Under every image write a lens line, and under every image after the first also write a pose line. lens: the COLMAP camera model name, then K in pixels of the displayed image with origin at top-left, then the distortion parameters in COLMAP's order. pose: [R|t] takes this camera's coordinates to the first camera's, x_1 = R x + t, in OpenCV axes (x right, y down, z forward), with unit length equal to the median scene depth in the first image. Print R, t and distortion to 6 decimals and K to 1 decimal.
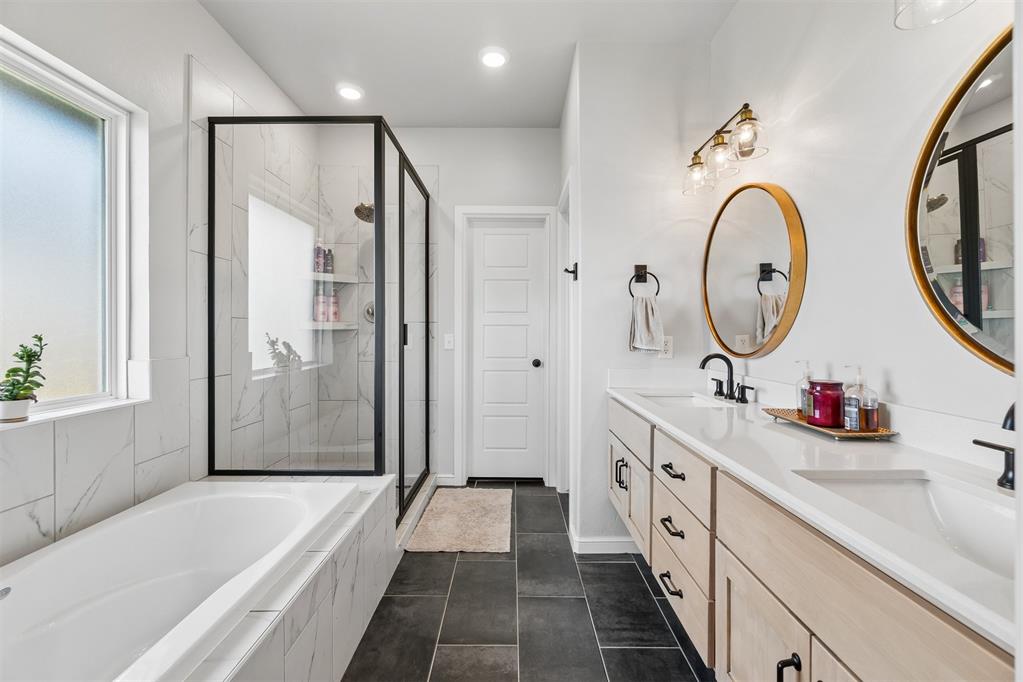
lens RADIAL K [[437.8, 0, 509.1], [0, 437.8, 338.7], [0, 0, 1]] dist [-0.003325, -0.000258]
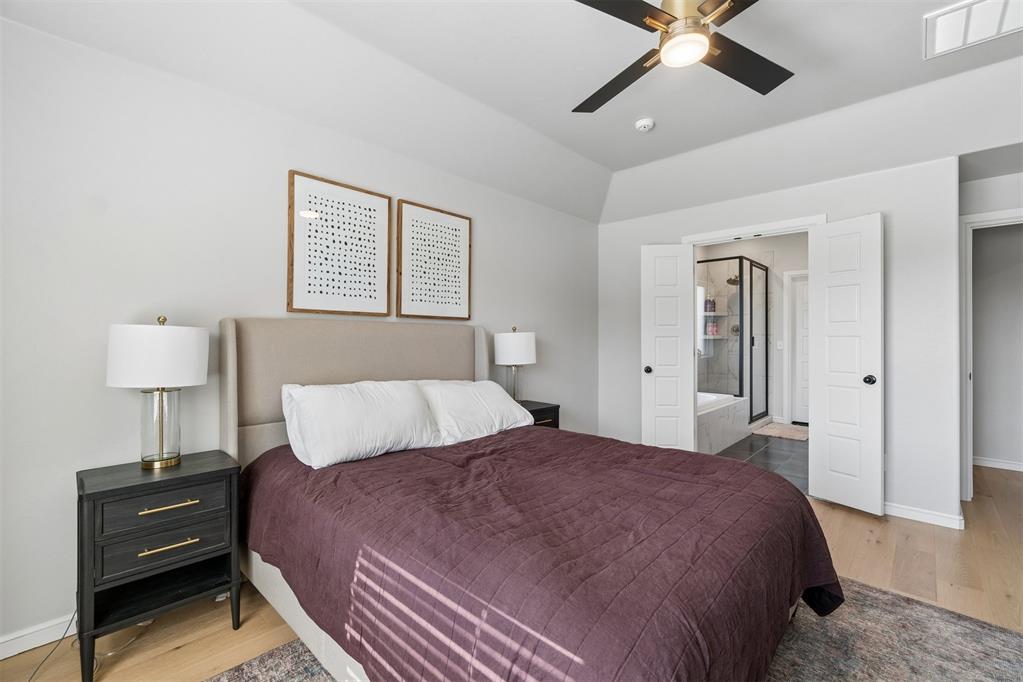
lens RADIAL K [[437.8, 0, 506.8], [0, 437.8, 344.1], [0, 0, 1]] dist [-0.003325, -0.000258]
pose [[0.726799, 0.000768, -0.686849, 0.298036], [-0.003798, 0.999989, -0.002900, 0.012315], [0.686839, 0.004716, 0.726794, -1.159579]]
